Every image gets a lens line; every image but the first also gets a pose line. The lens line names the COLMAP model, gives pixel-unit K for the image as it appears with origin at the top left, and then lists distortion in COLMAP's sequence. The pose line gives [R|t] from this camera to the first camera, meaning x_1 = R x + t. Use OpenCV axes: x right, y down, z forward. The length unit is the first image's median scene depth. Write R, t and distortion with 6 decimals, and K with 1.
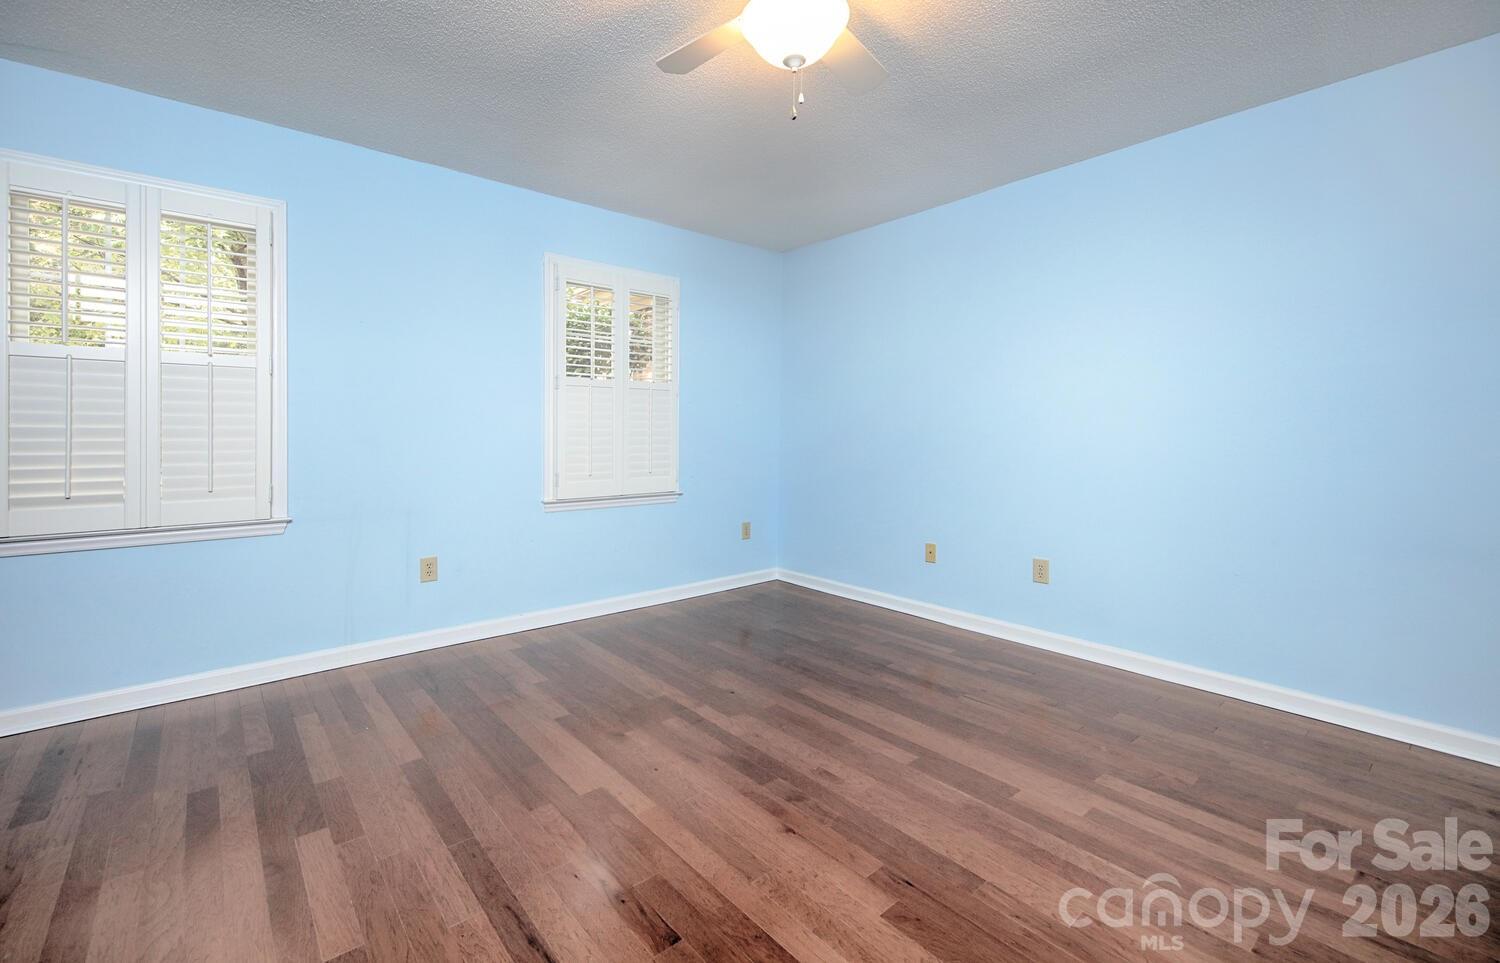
lens RADIAL K [[626.6, 0, 752.5], [0, 626.6, 438.8], [0, 0, 1]] dist [-0.000242, -0.000238]
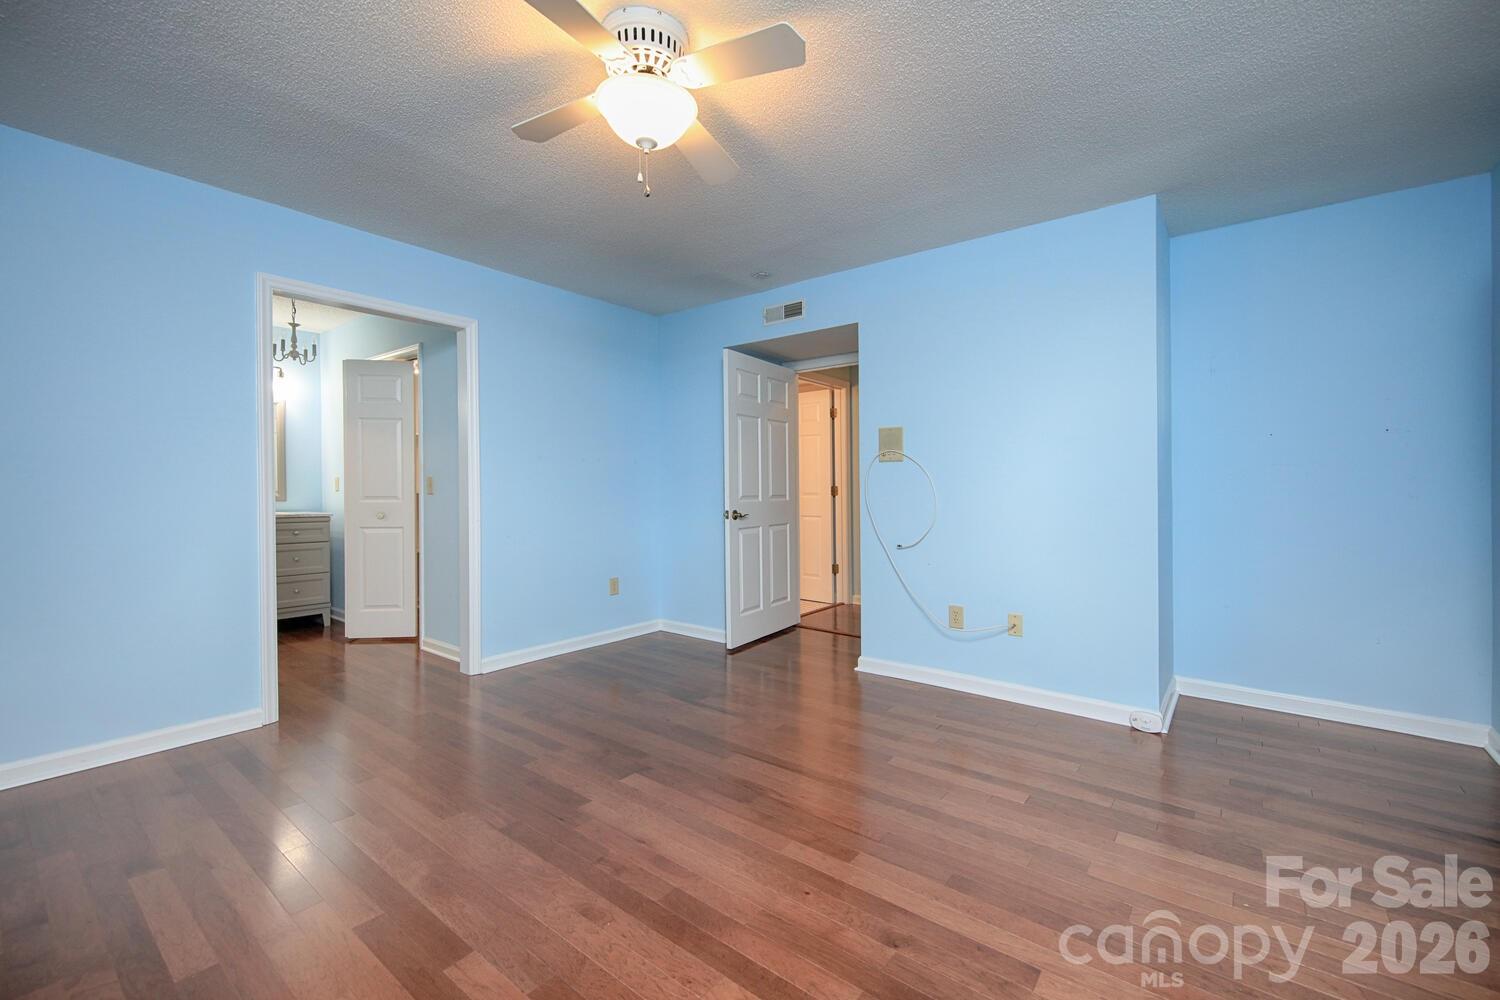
lens RADIAL K [[620.0, 0, 768.2], [0, 620.0, 494.2], [0, 0, 1]] dist [0.000173, -0.000011]
pose [[-0.979574, -0.002483, -0.201066, 0.059412], [-0.005432, 0.999886, 0.014115, -0.009181], [0.201008, 0.014919, -0.979476, 1.705293]]
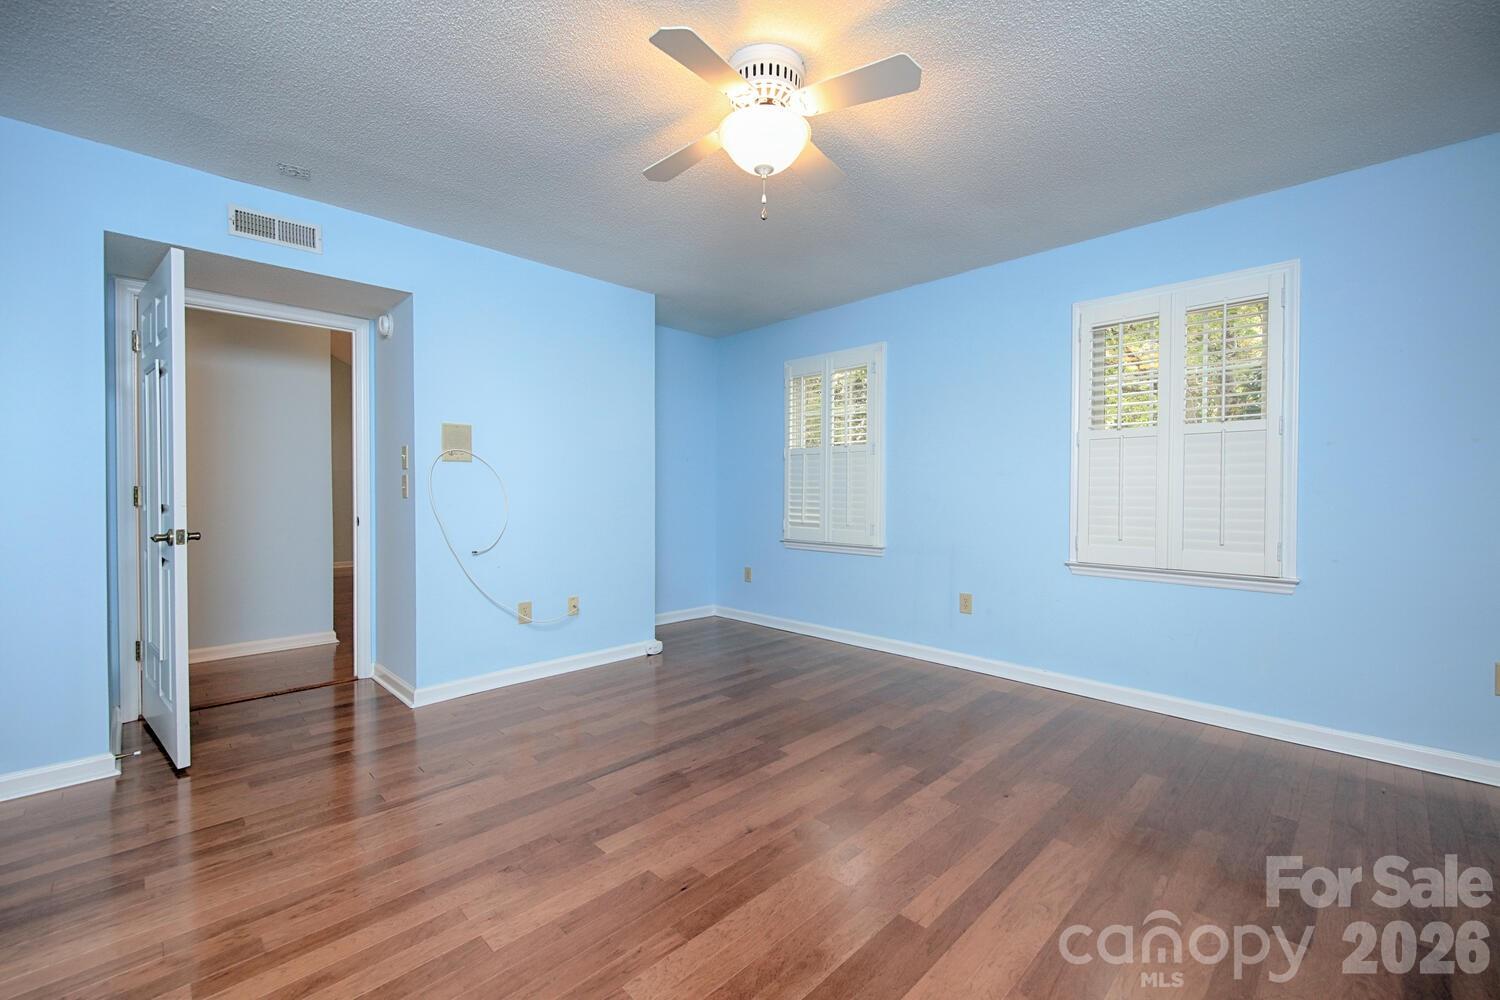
lens RADIAL K [[622.1, 0, 750.0], [0, 622.1, 500.0], [0, 0, 1]] dist [0.001426, -0.000077]
pose [[0.075996, 0.016493, -0.996972, 0.982463], [-0.009200, 0.999832, 0.015839, -0.011870], [0.997066, 0.007968, 0.076135, 0.733622]]
